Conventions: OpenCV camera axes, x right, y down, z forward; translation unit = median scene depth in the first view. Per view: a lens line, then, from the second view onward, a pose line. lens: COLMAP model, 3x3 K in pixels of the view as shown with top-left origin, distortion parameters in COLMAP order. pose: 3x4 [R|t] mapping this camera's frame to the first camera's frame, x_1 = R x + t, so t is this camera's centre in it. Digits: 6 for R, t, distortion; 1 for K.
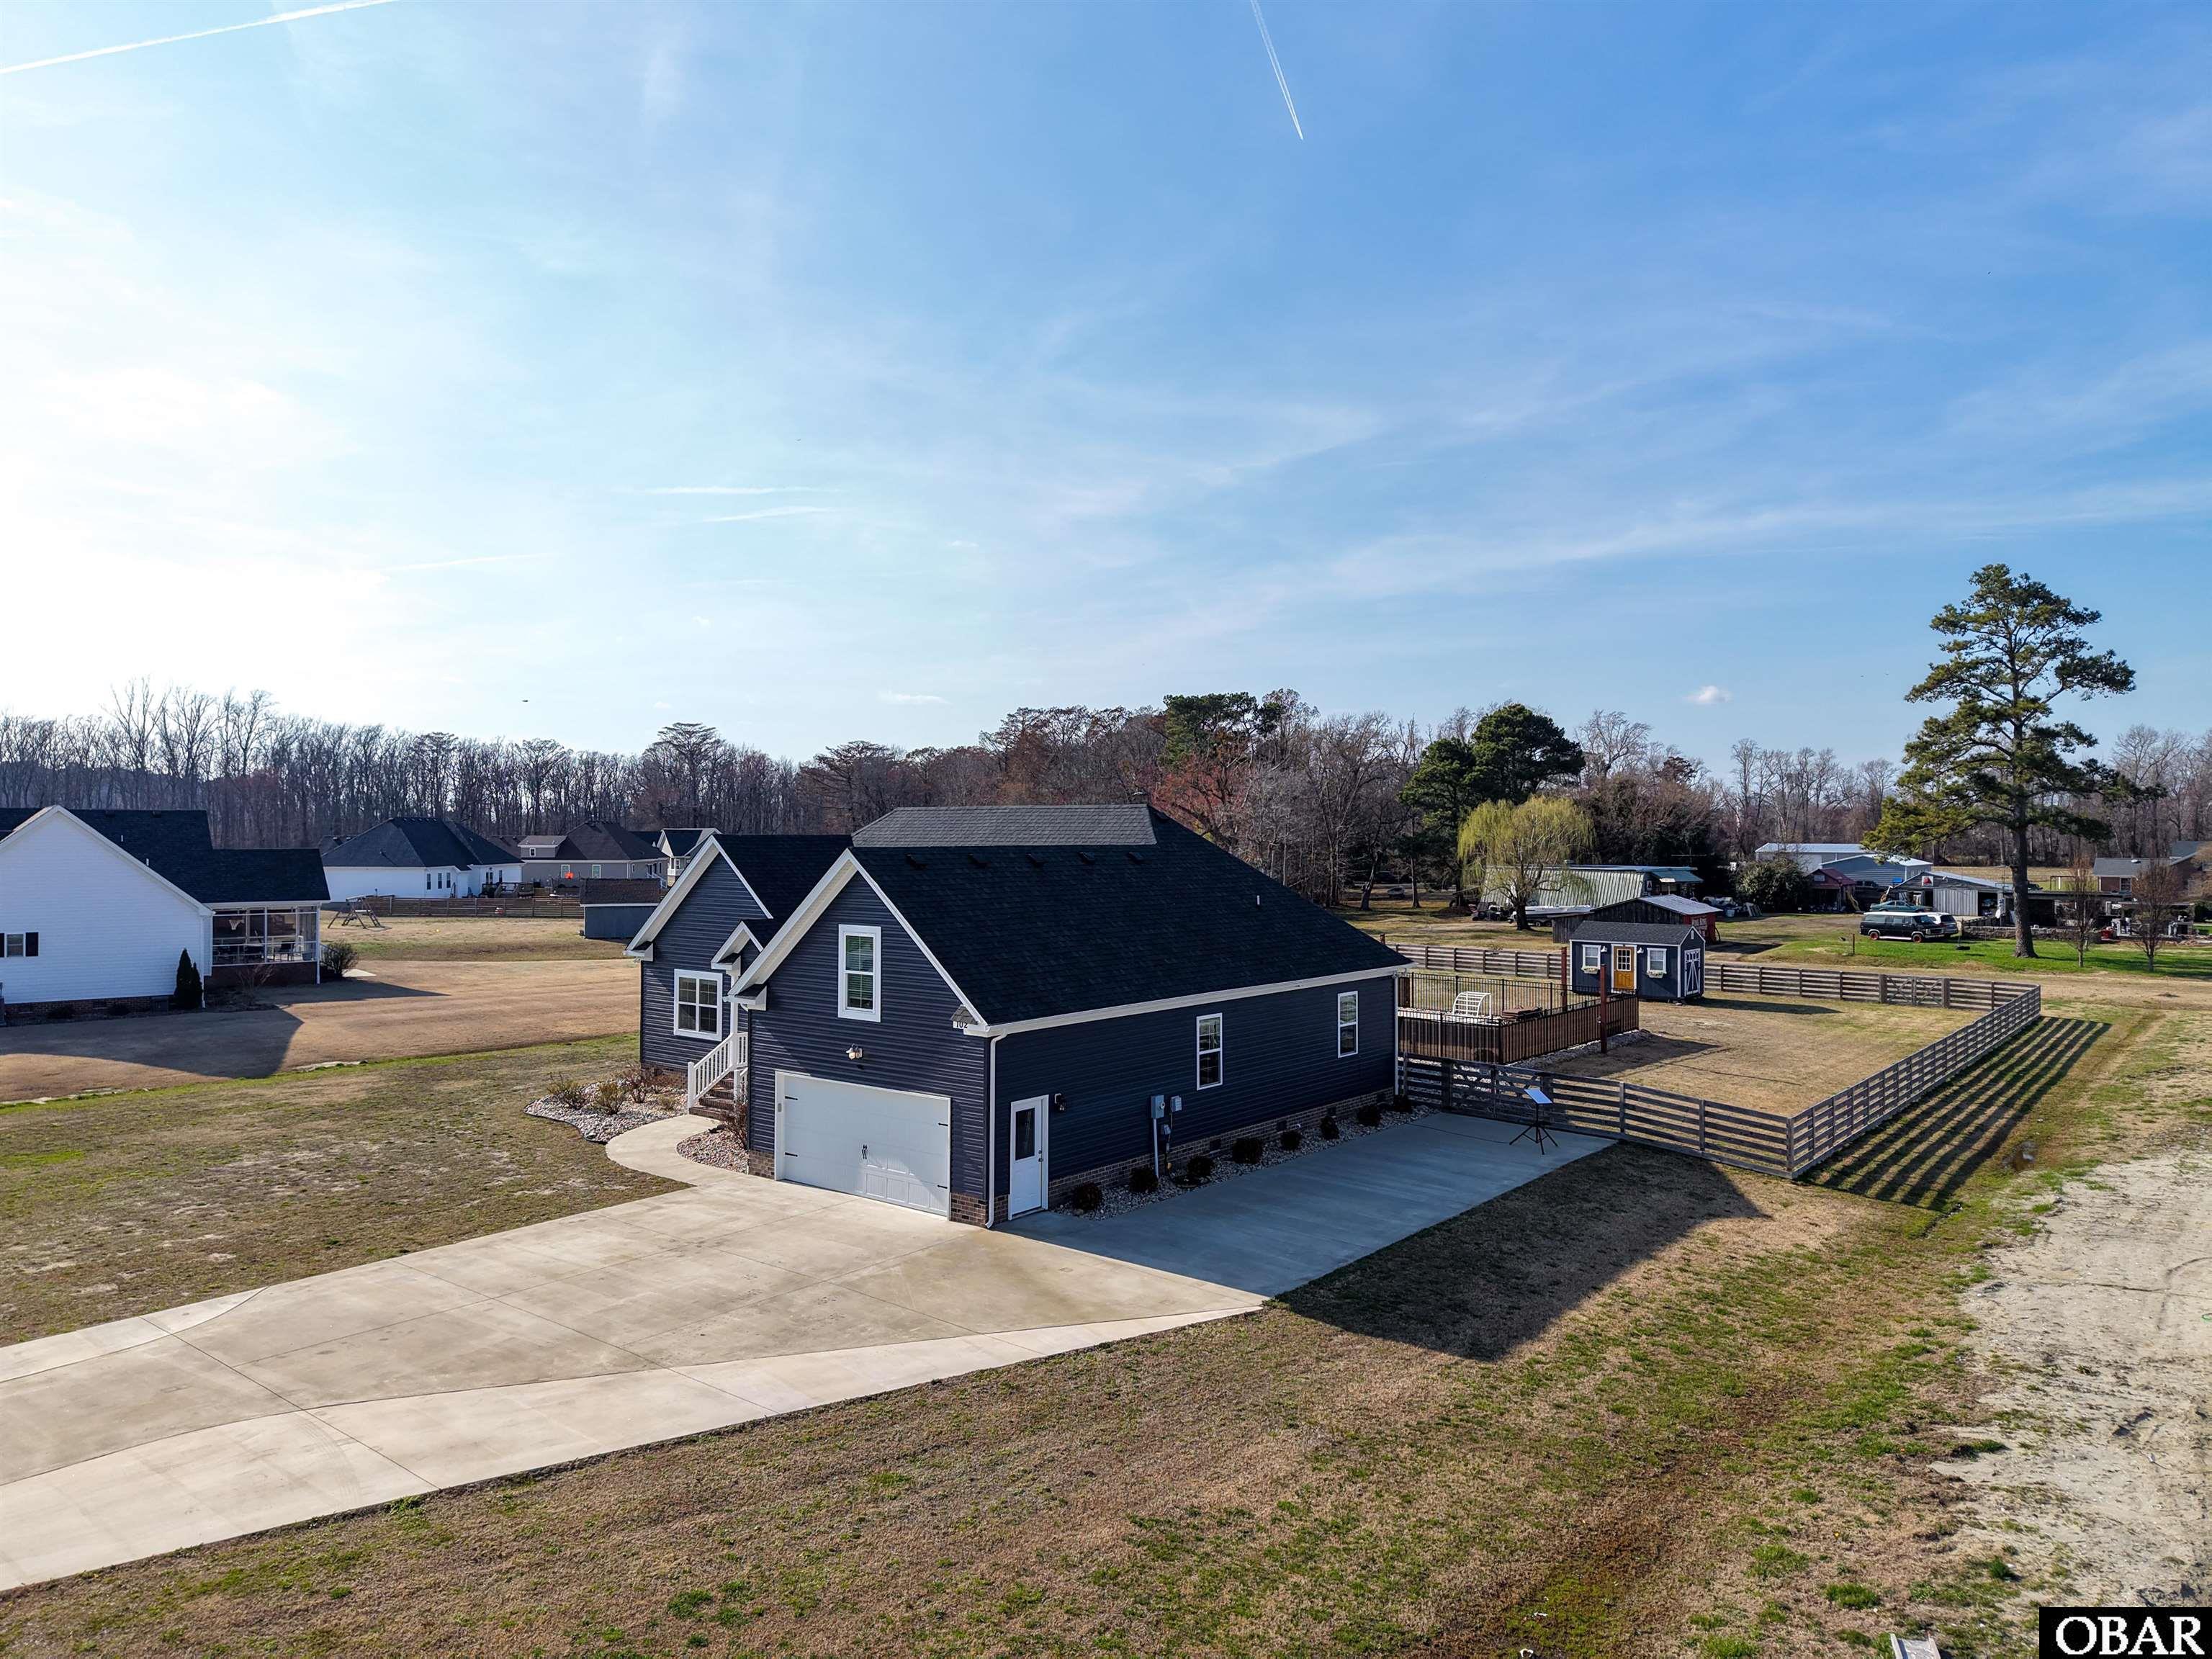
lens RADIAL K [[1487.3, 0, 1110.0], [0, 1487.3, 818.5], [0, 0, 1]] dist [0.036310, -0.037813]
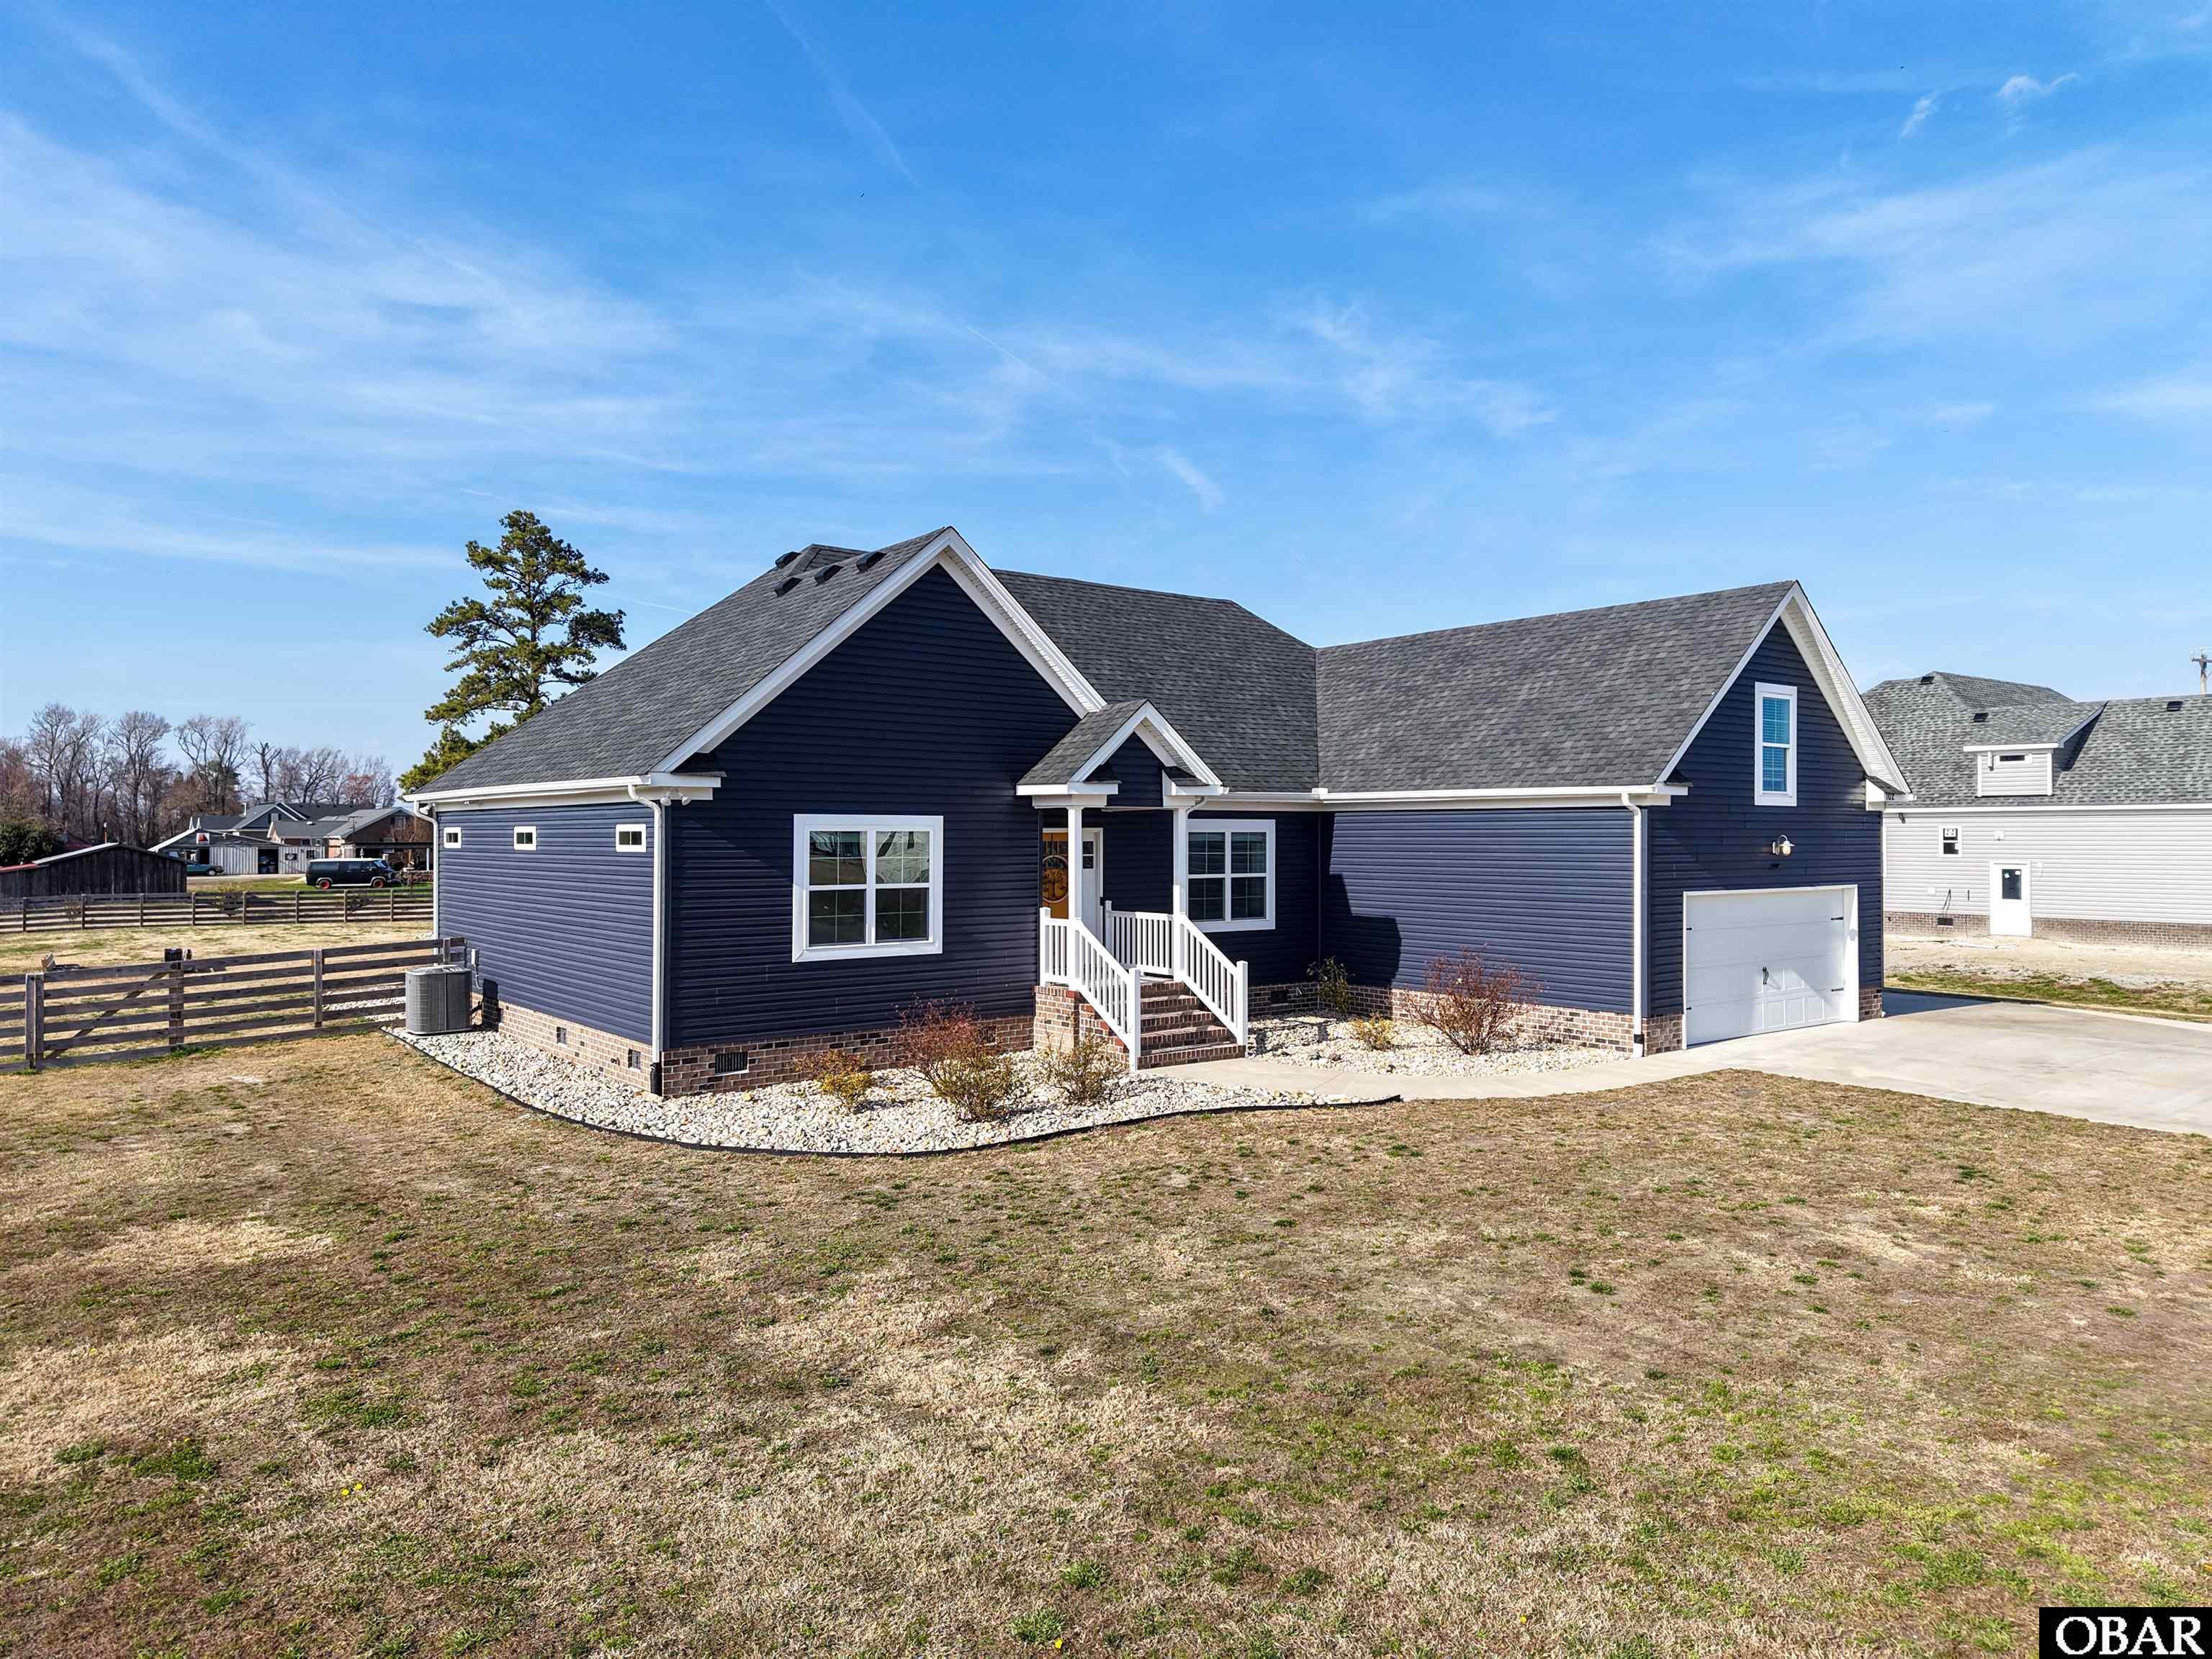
lens RADIAL K [[1482.0, 0, 1105.0], [0, 1482.0, 885.3], [0, 0, 1]] dist [0.037485, -0.031333]
pose [[0.229953, -0.033932, 0.972610, -0.694866], [-0.007196, 0.999305, 0.036565, 0.104739], [-0.973175, -0.015407, 0.229549, 0.806417]]
